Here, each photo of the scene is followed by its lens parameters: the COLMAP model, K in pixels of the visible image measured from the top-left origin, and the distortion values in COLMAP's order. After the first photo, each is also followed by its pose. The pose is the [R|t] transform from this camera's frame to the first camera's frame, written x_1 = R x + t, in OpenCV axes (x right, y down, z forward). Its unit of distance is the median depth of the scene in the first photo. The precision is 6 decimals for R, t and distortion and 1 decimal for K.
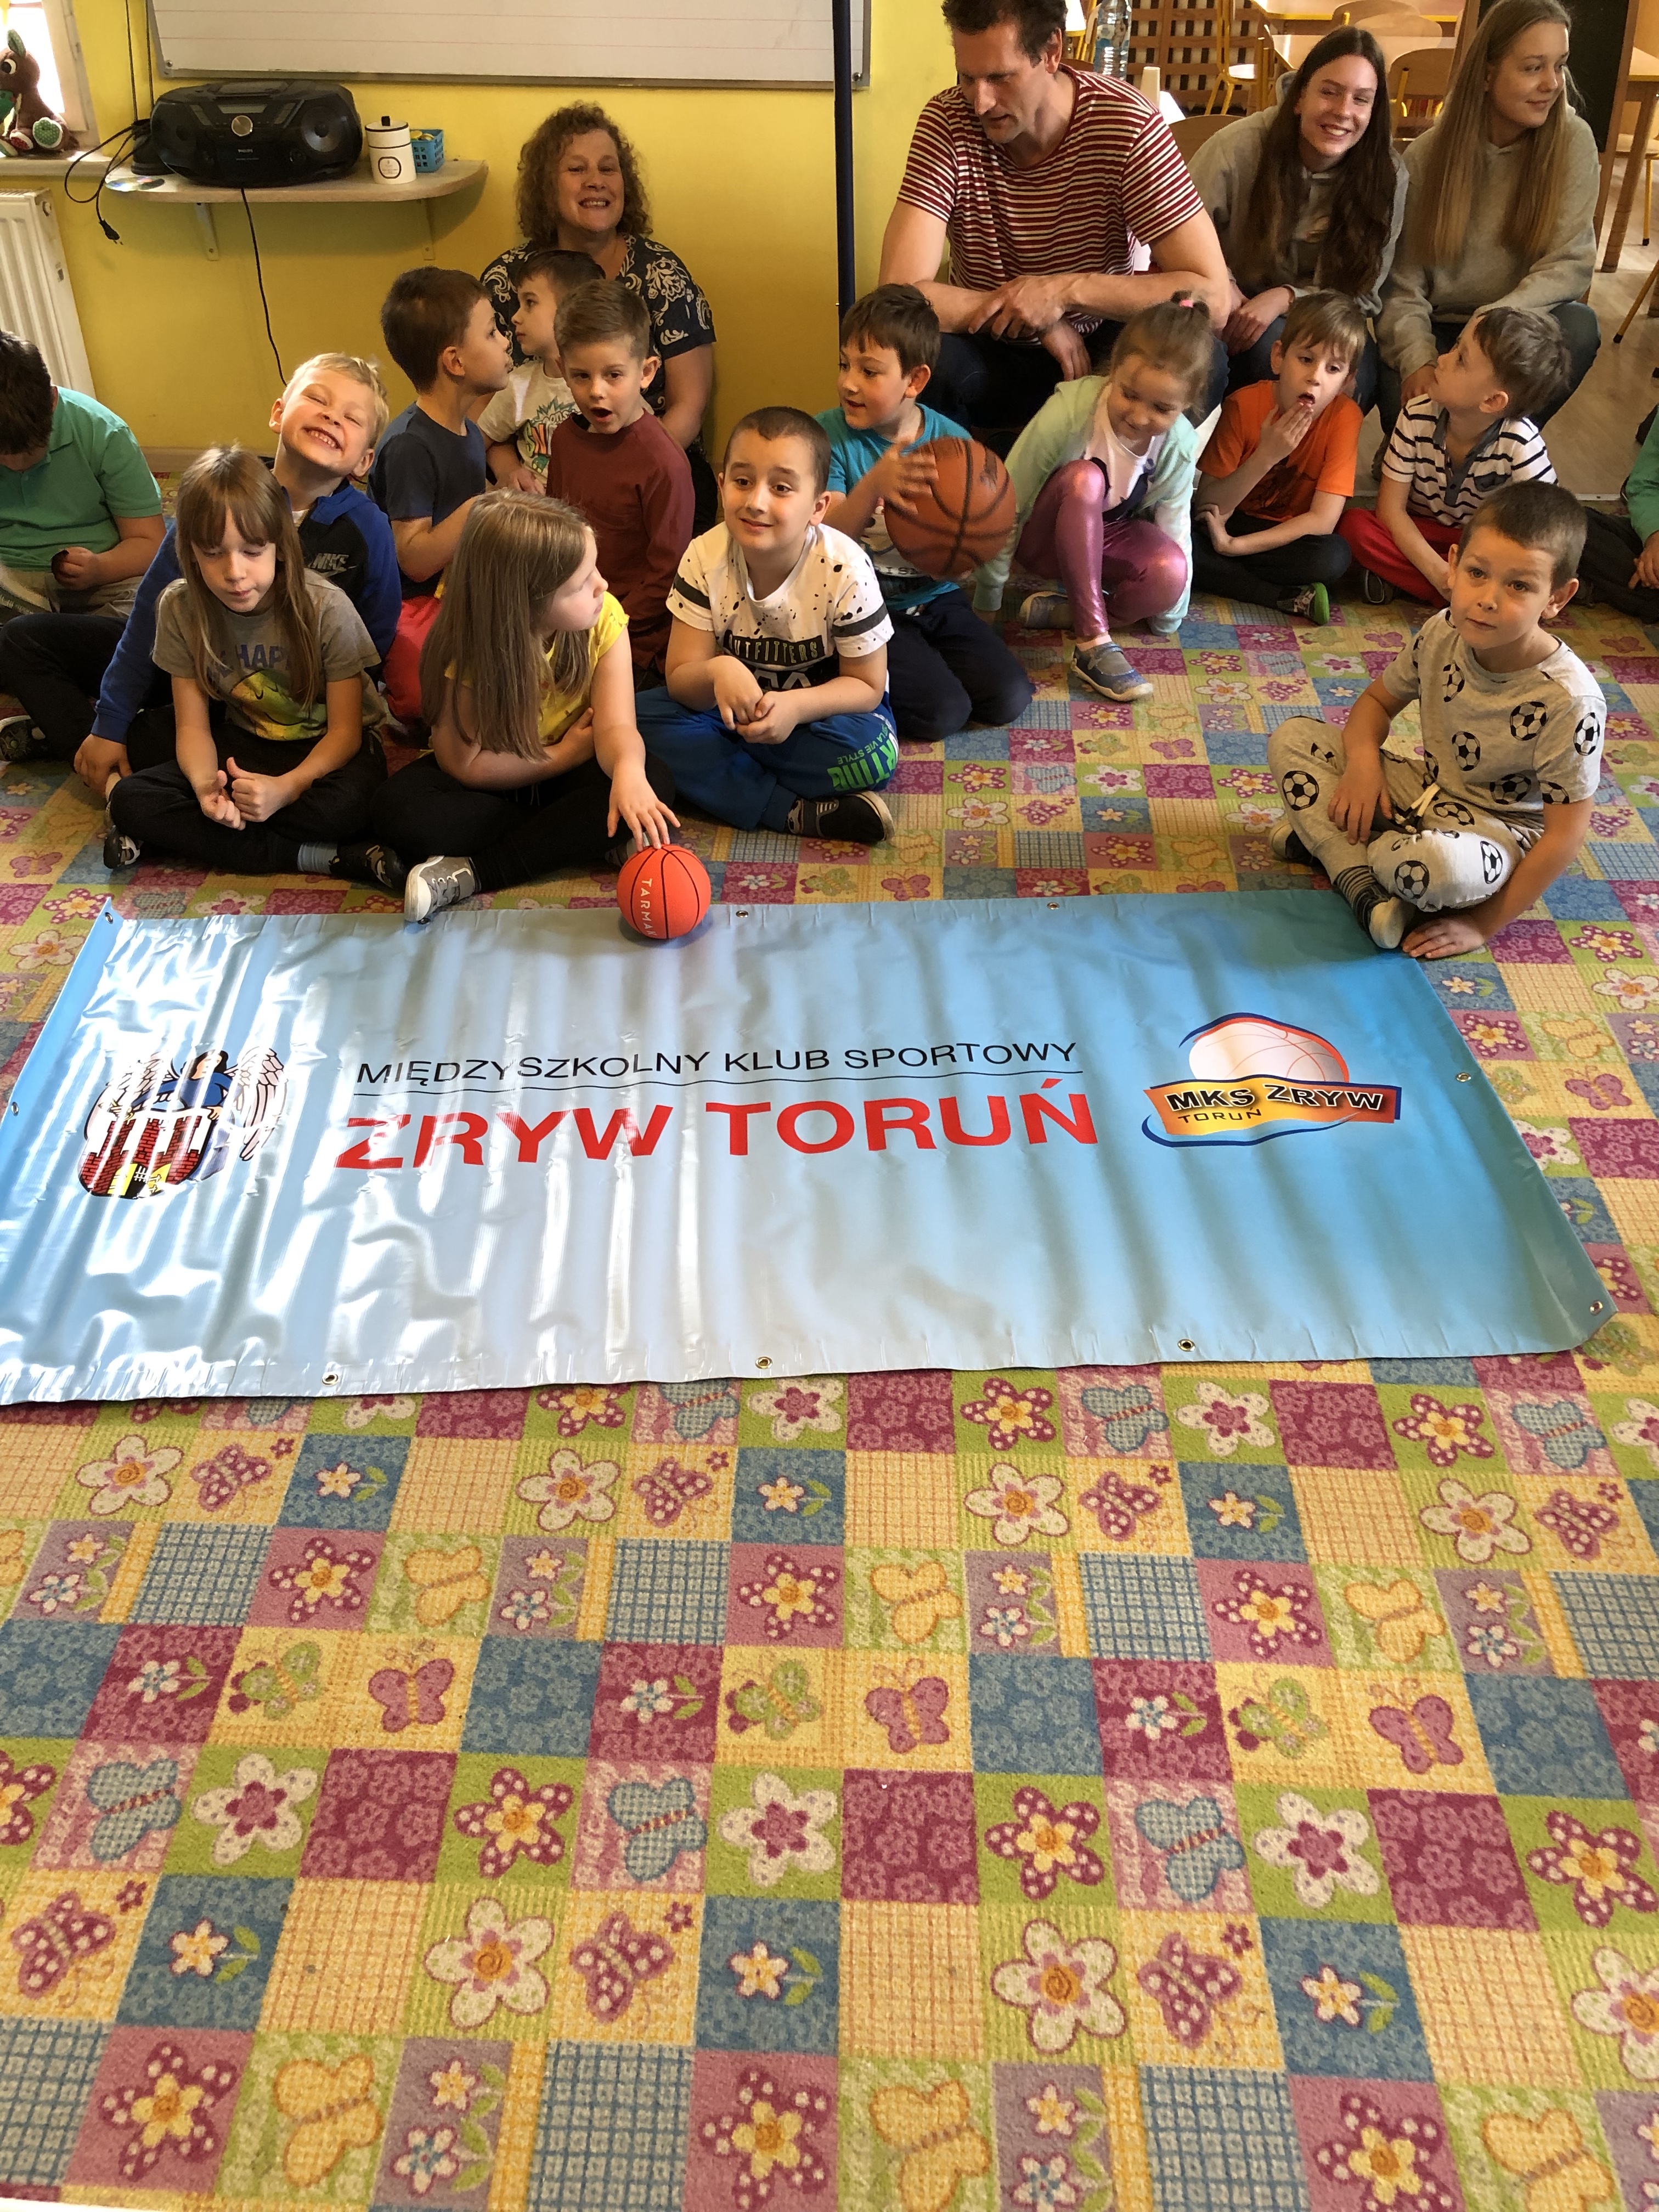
lens RADIAL K [[1782.6, 0, 826.1], [0, 1782.6, 1087.1], [0, 0, 1]] dist [0.006421, 0.033812]
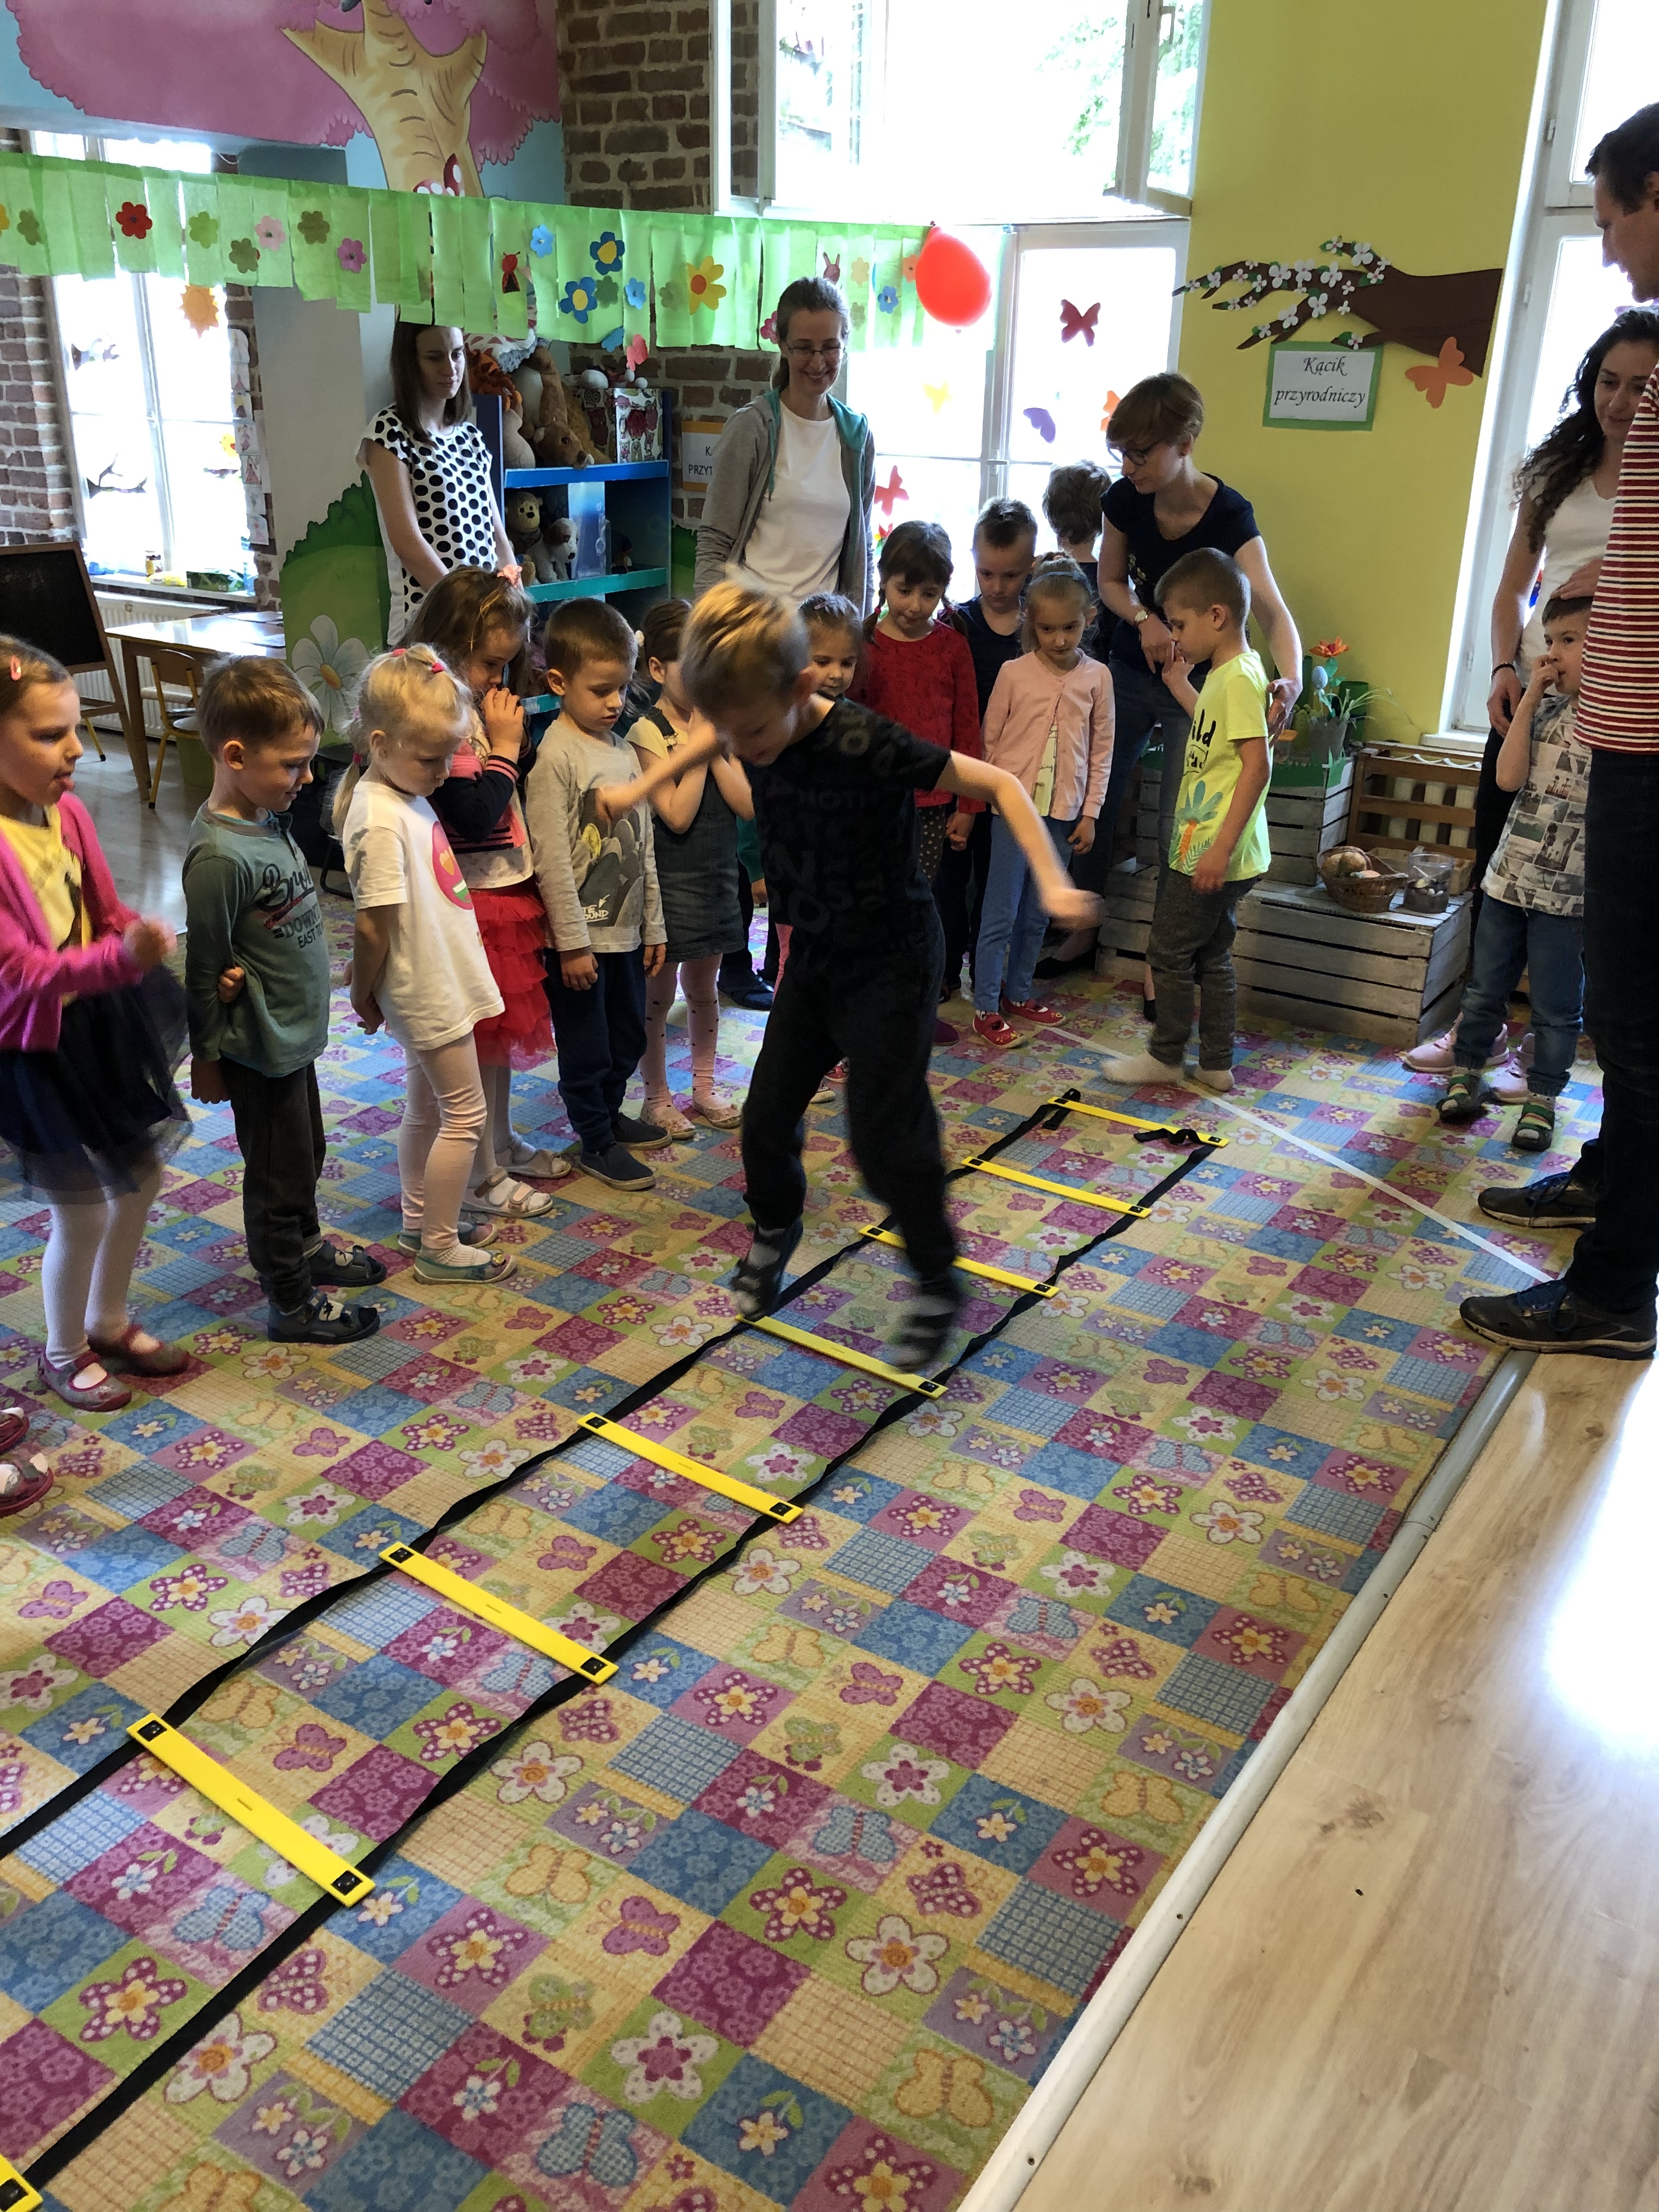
lens RADIAL K [[1782.6, 0, 838.1], [0, 1782.6, 1105.4], [0, 0, 1]] dist [0.006421, 0.033812]
pose [[0.519074, -0.324832, 0.790599, -0.639287], [0.533124, 0.846034, -0.002418, -0.020413], [-0.668088, 0.422742, 0.612330, 0.008867]]
